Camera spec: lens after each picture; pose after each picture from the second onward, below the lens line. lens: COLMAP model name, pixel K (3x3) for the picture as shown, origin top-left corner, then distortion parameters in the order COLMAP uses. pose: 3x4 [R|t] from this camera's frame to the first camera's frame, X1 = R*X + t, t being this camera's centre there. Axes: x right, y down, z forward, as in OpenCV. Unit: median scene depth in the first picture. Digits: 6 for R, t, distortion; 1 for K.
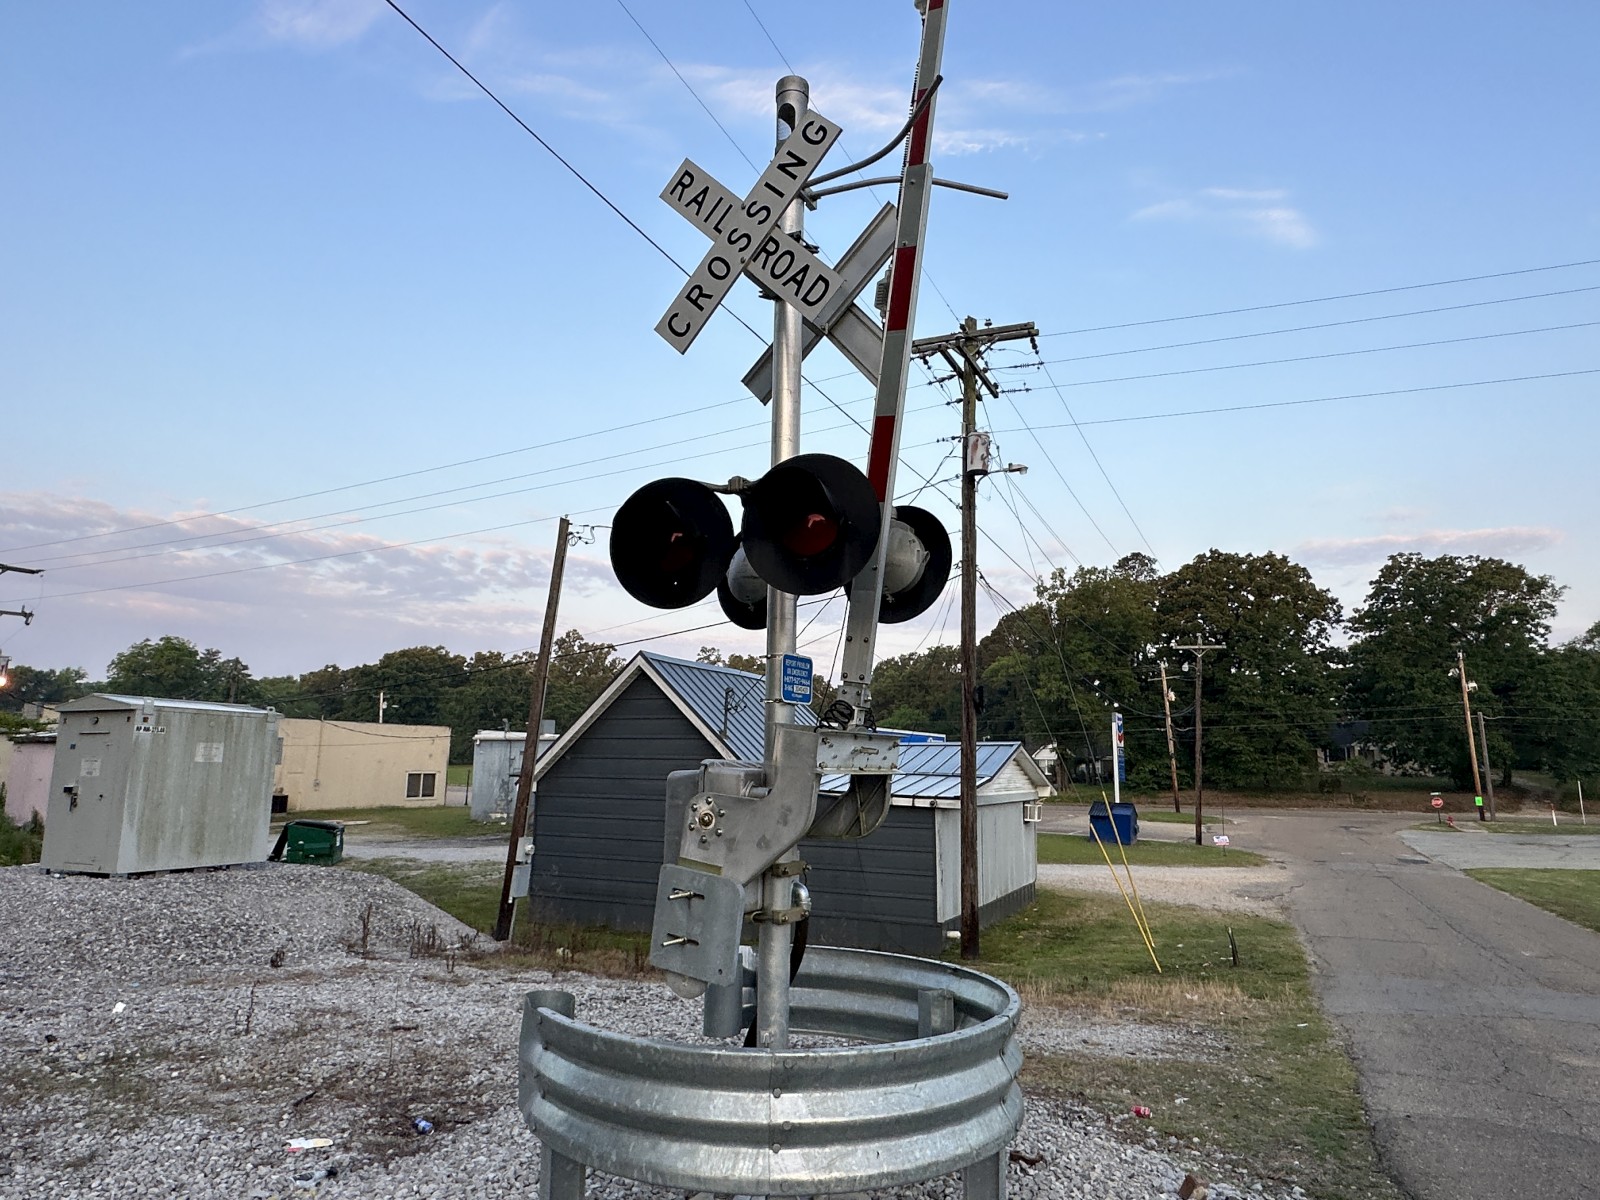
lens RADIAL K [[963.4, 0, 784.4], [0, 963.4, 628.7], [0, 0, 1]] dist [-0.006122, 0.002716]
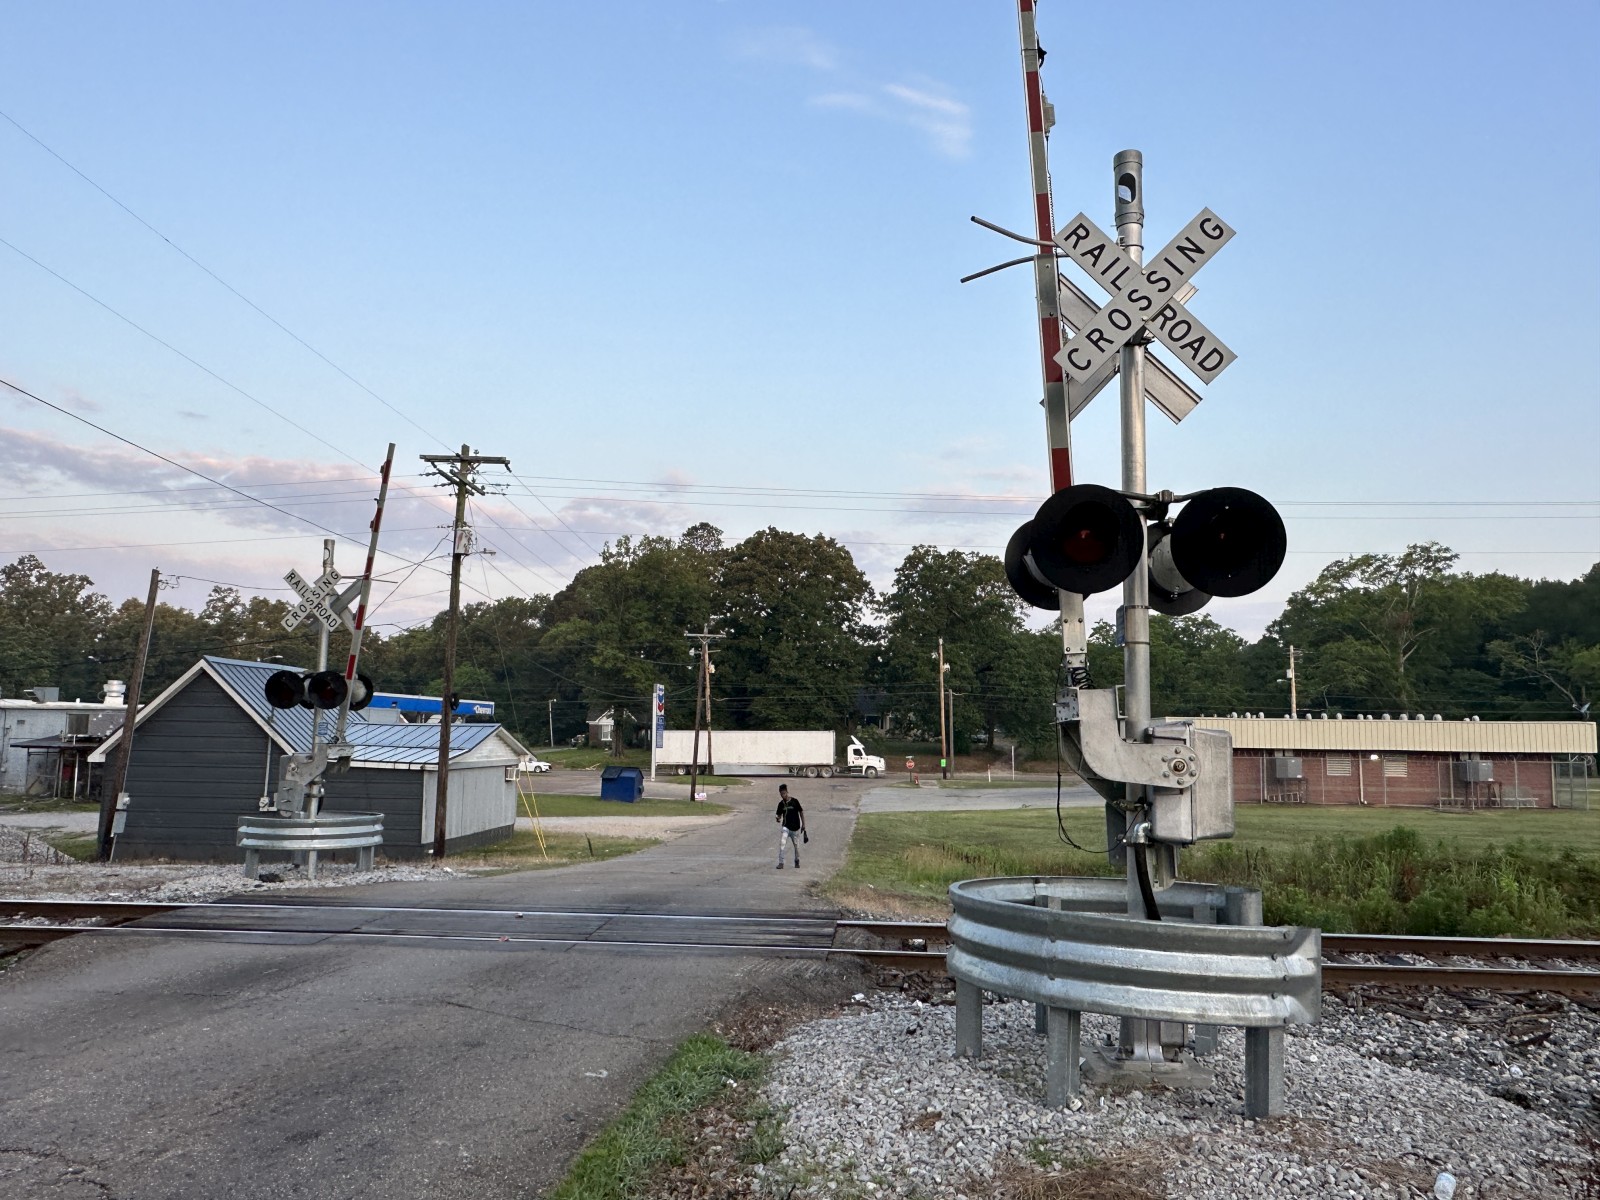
lens RADIAL K [[1121.0, 0, 802.7], [0, 1121.0, 625.0], [0, 0, 1]] dist [0.006111, -0.012097]
pose [[0.918426, 0.038976, 0.393668, -0.000307], [-0.058622, 0.997557, 0.037998, -0.038606], [-0.391226, -0.057976, 0.918467, -0.225959]]
